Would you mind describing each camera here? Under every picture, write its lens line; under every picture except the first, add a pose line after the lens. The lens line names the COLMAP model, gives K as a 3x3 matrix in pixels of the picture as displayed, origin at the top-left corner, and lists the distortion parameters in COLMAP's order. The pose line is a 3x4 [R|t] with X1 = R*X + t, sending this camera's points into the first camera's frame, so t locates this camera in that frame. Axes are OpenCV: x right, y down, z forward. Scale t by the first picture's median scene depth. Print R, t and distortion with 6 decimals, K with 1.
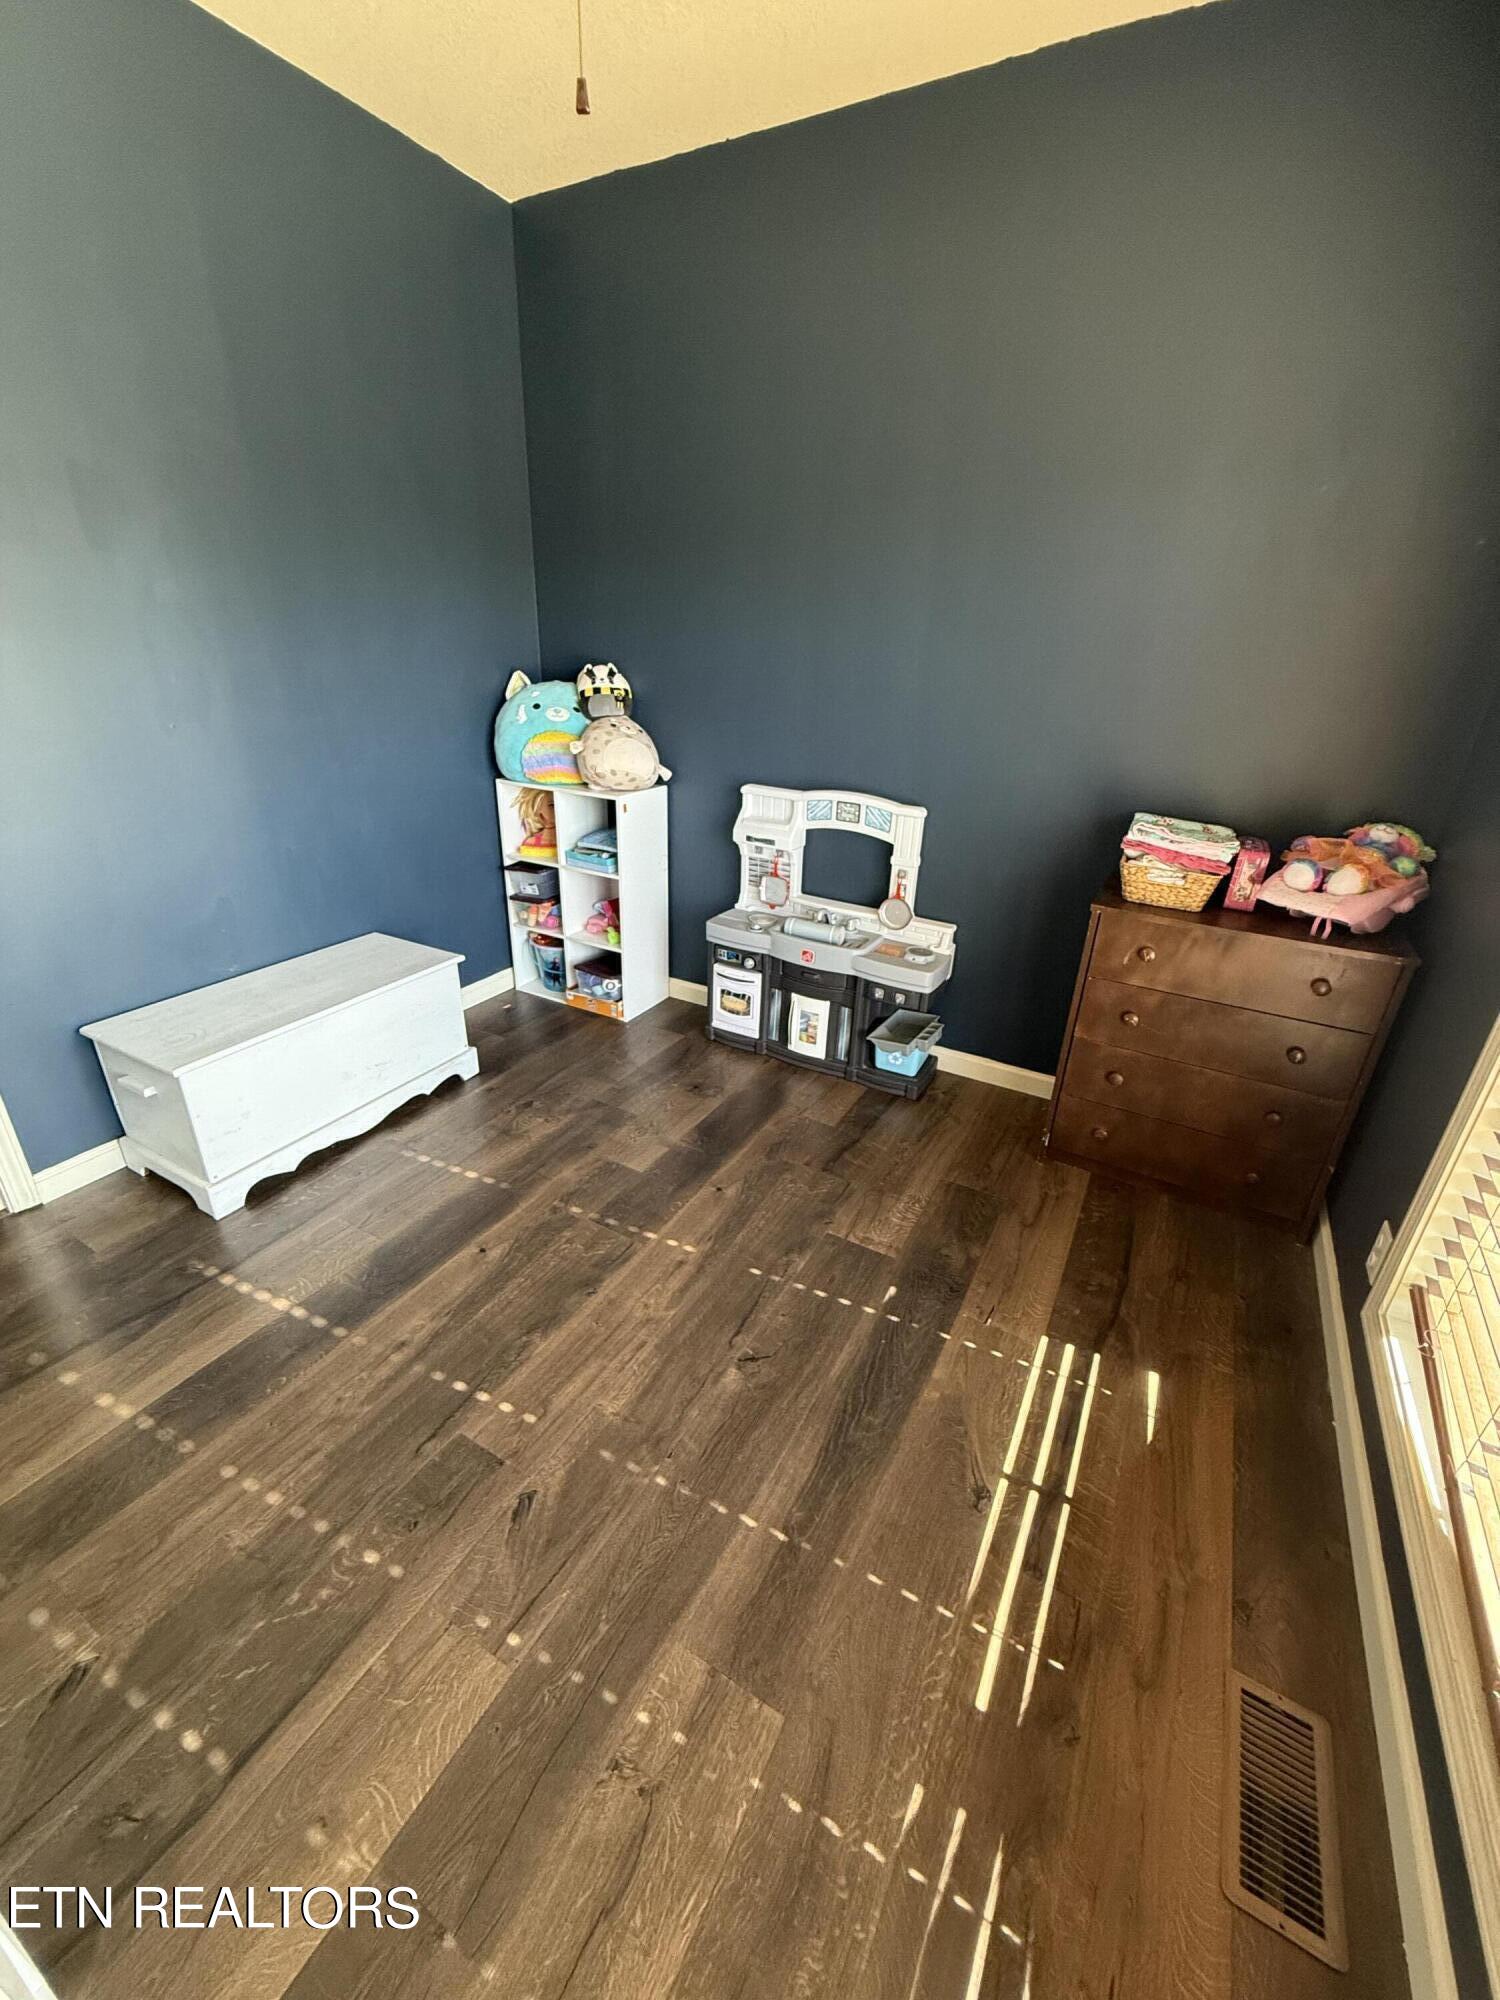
lens RADIAL K [[799.0, 0, 750.4], [0, 799.0, 1000.5], [0, 0, 1]] dist [0.000475, 0.000469]
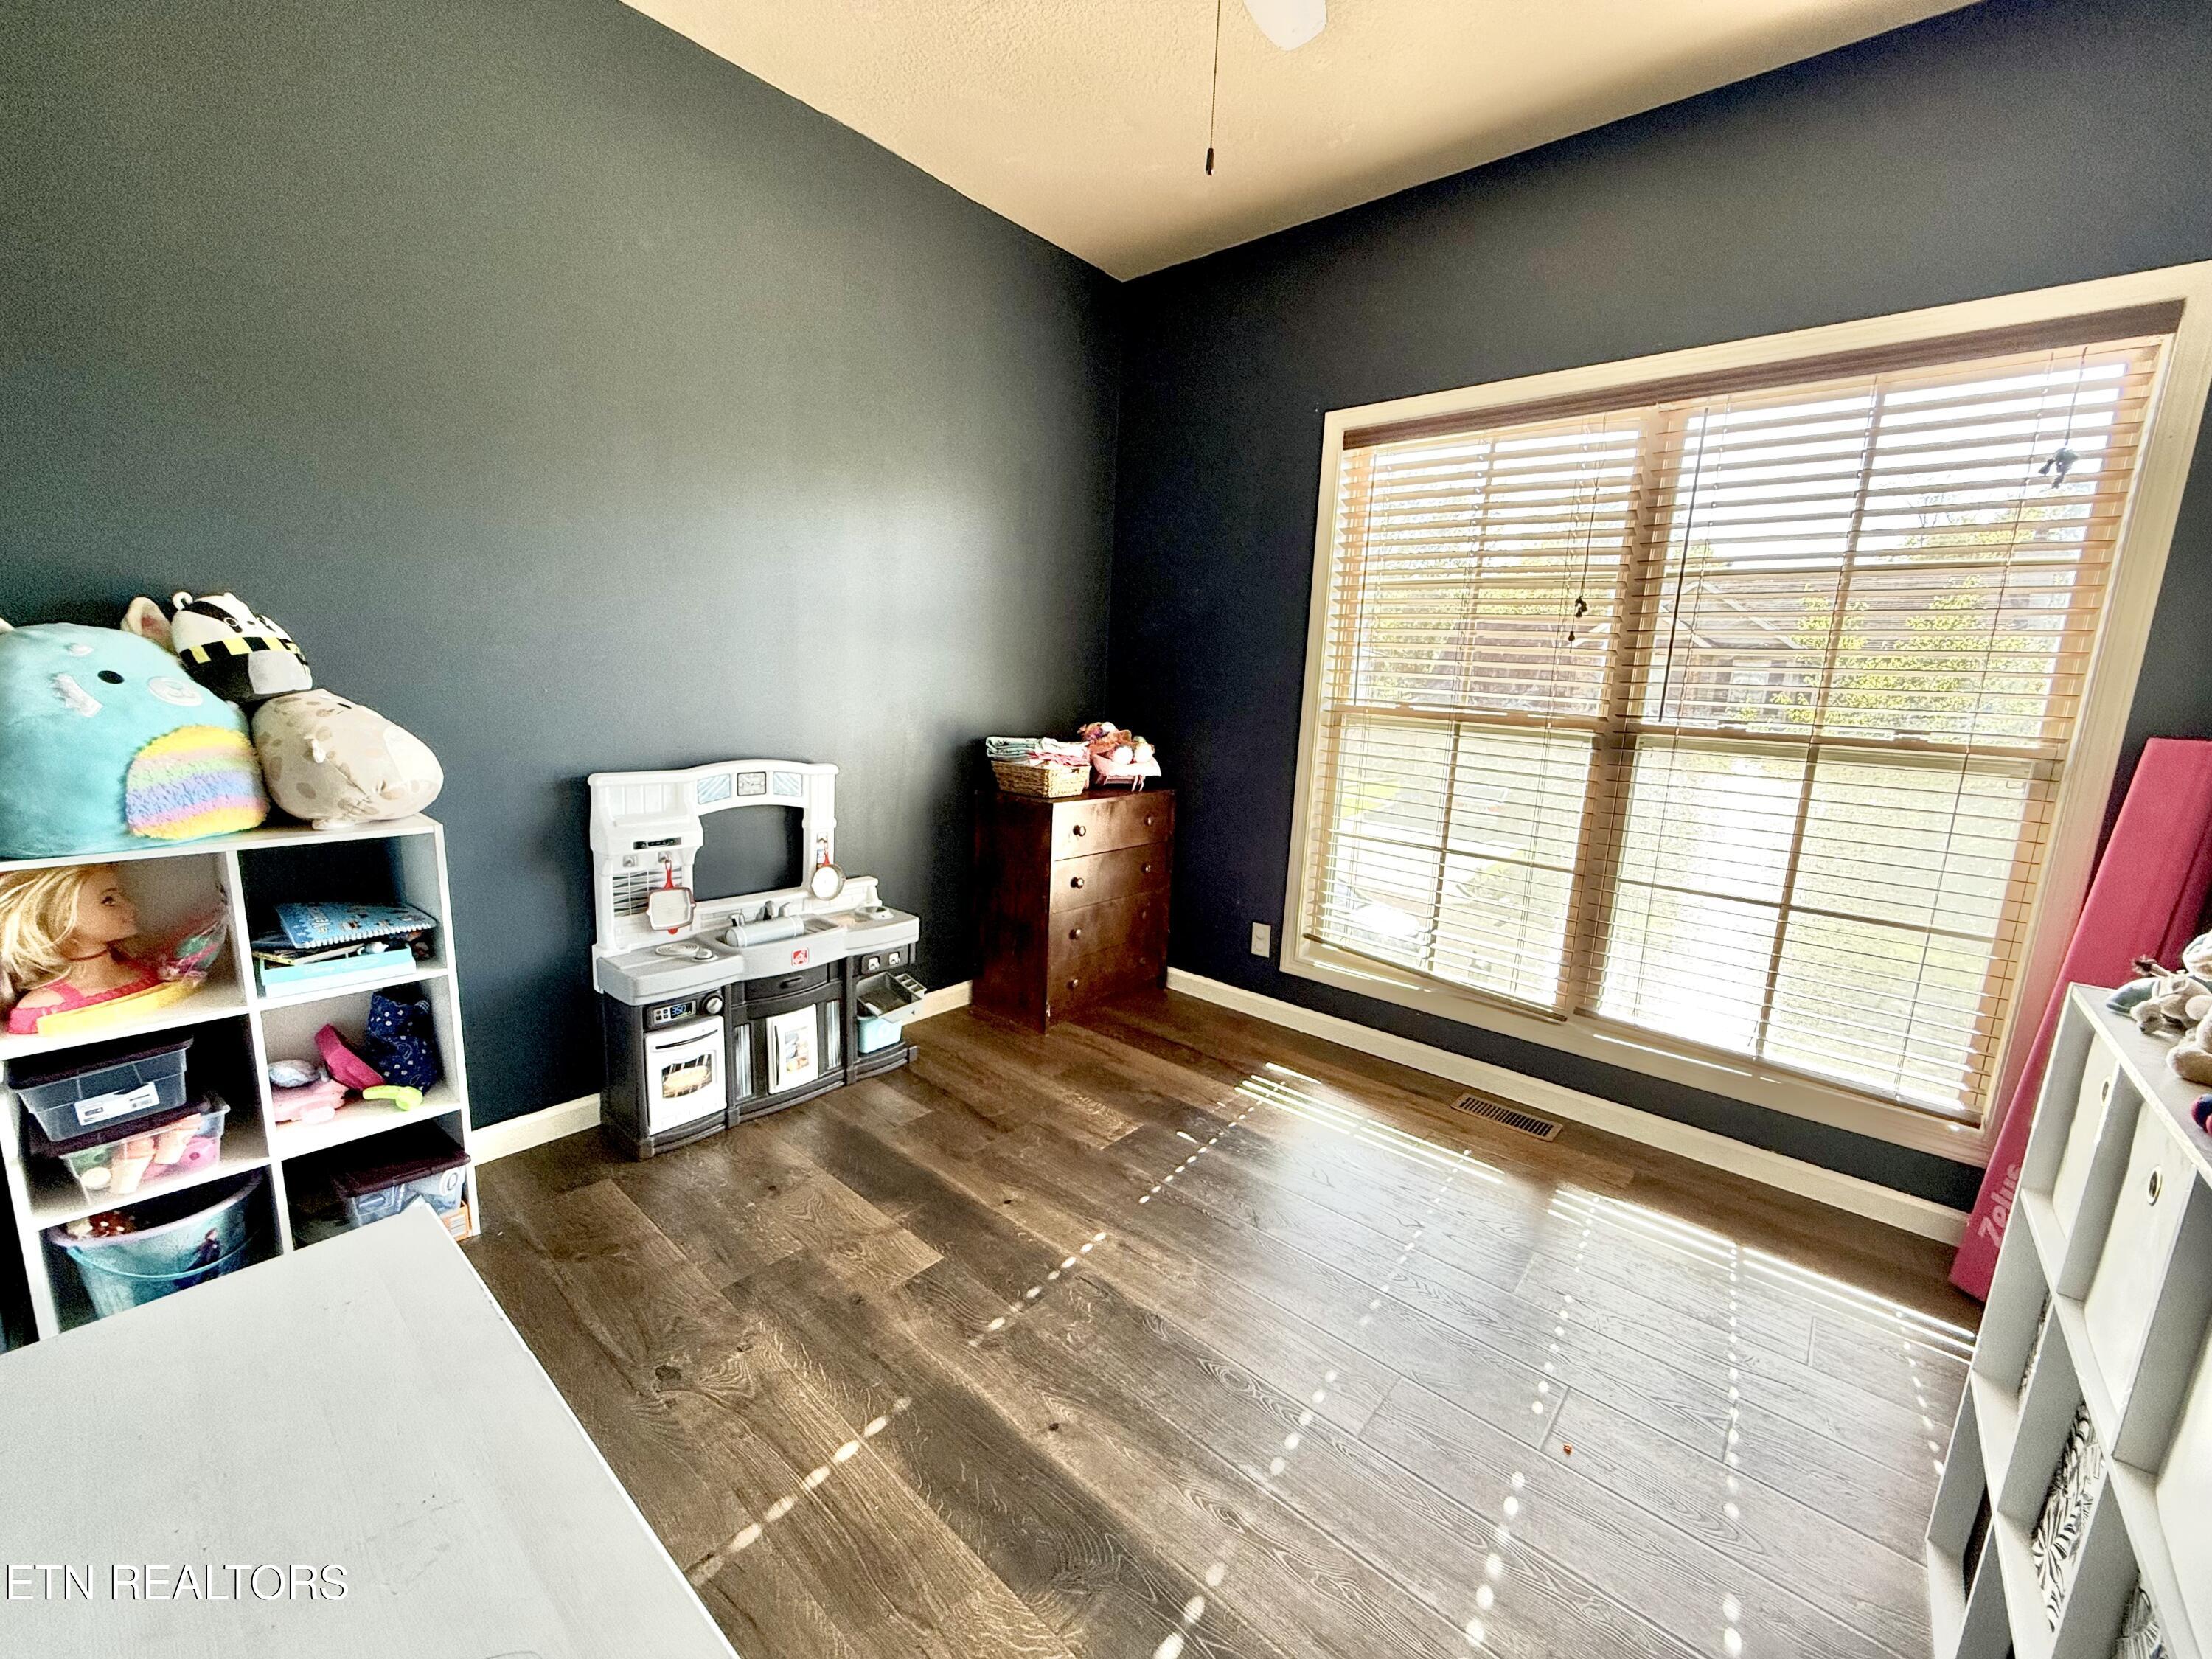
lens RADIAL K [[883.7, 0, 1099.0], [0, 883.7, 837.7], [0, 0, 1]] dist [0.000475, 0.000469]
pose [[0.201822, -0.201119, 0.958551, -0.699937], [0.370339, 0.921699, 0.115413, -0.157786], [-0.906707, 0.331696, 0.260501, 0.457097]]
